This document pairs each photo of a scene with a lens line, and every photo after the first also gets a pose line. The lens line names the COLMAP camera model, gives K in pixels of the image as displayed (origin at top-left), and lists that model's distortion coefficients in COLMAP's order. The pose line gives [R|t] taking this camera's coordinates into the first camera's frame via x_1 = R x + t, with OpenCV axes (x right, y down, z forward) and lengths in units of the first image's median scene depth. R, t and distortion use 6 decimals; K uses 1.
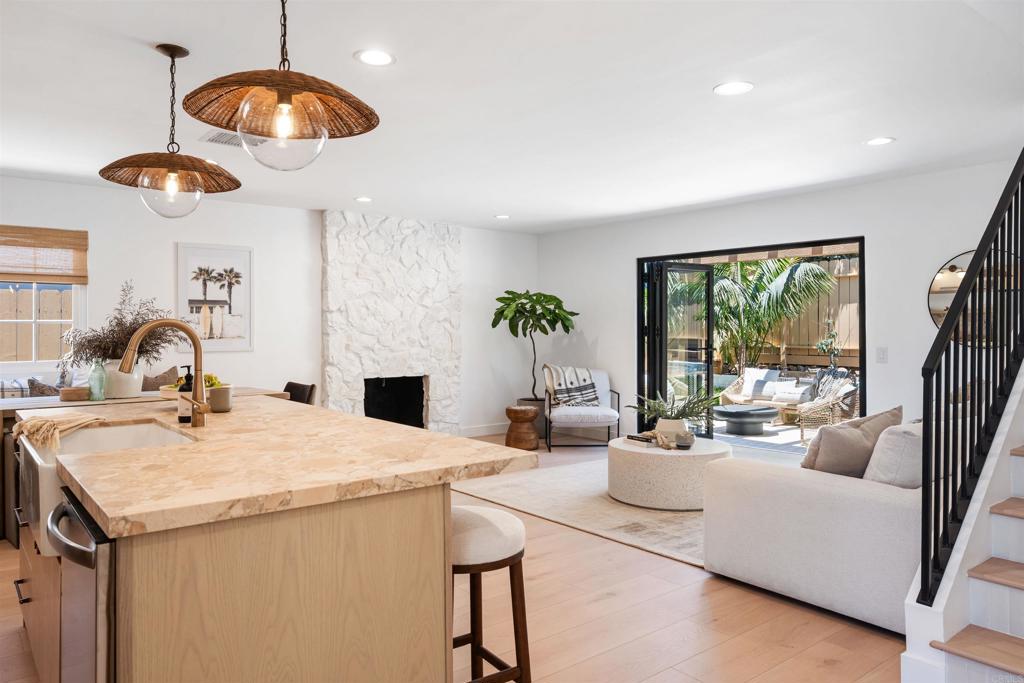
lens RADIAL K [[708.5, 0, 506.3], [0, 708.5, 323.5], [0, 0, 1]] dist [0.016967, -0.003743]
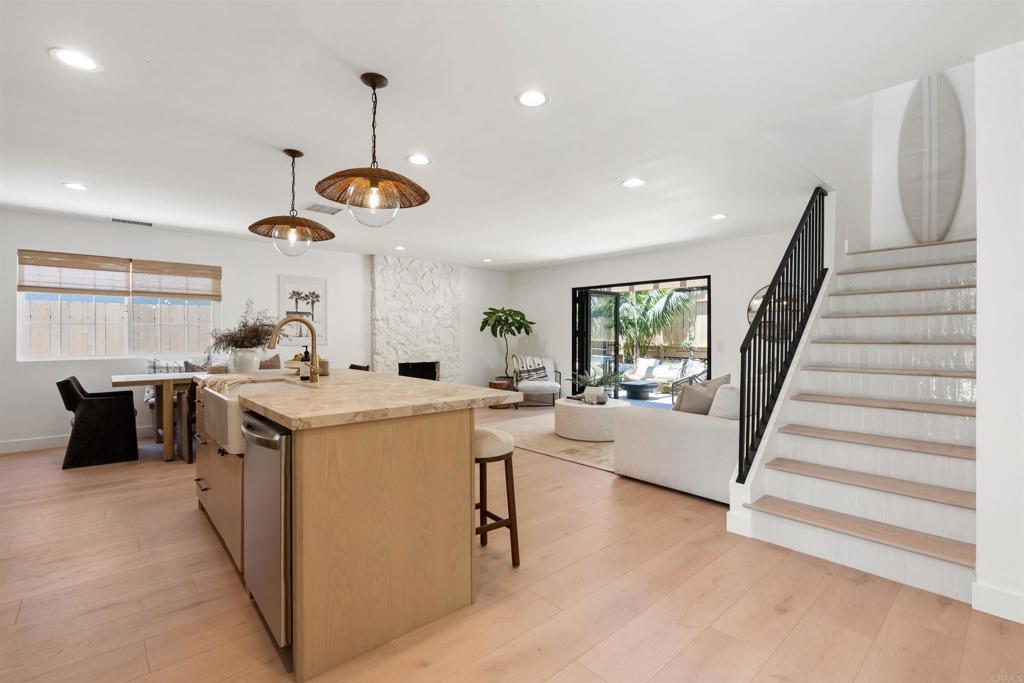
lens RADIAL K [[465.4, 0, 506.4], [0, 465.4, 336.4], [0, 0, 1]] dist [0.000193, 0.000534]
pose [[0.998768, 0.003605, 0.049485, -0.013994], [-0.003983, 0.999964, 0.007541, 0.009919], [-0.049456, -0.007728, 0.998746, -0.035118]]
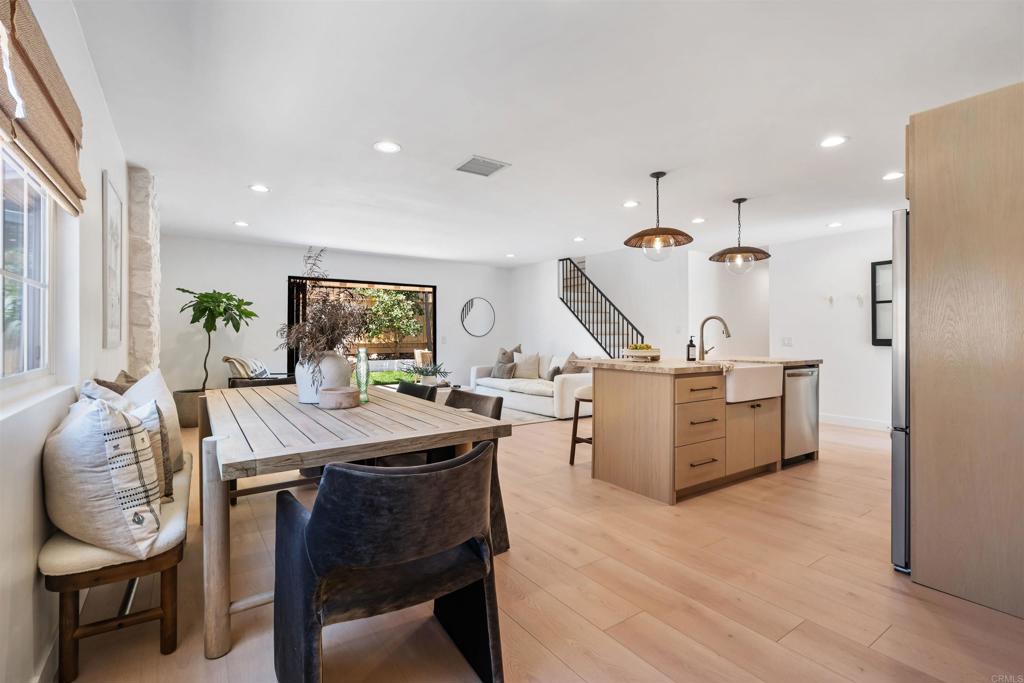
lens RADIAL K [[466.4, 0, 510.0], [0, 466.4, 334.4], [0, 0, 1]] dist [-0.000508, 0.000222]
pose [[0.072166, 0.002569, 0.997389, -0.714343], [-0.006773, 0.999975, -0.002085, 0.022318], [-0.997370, -0.006605, 0.072182, 0.533181]]
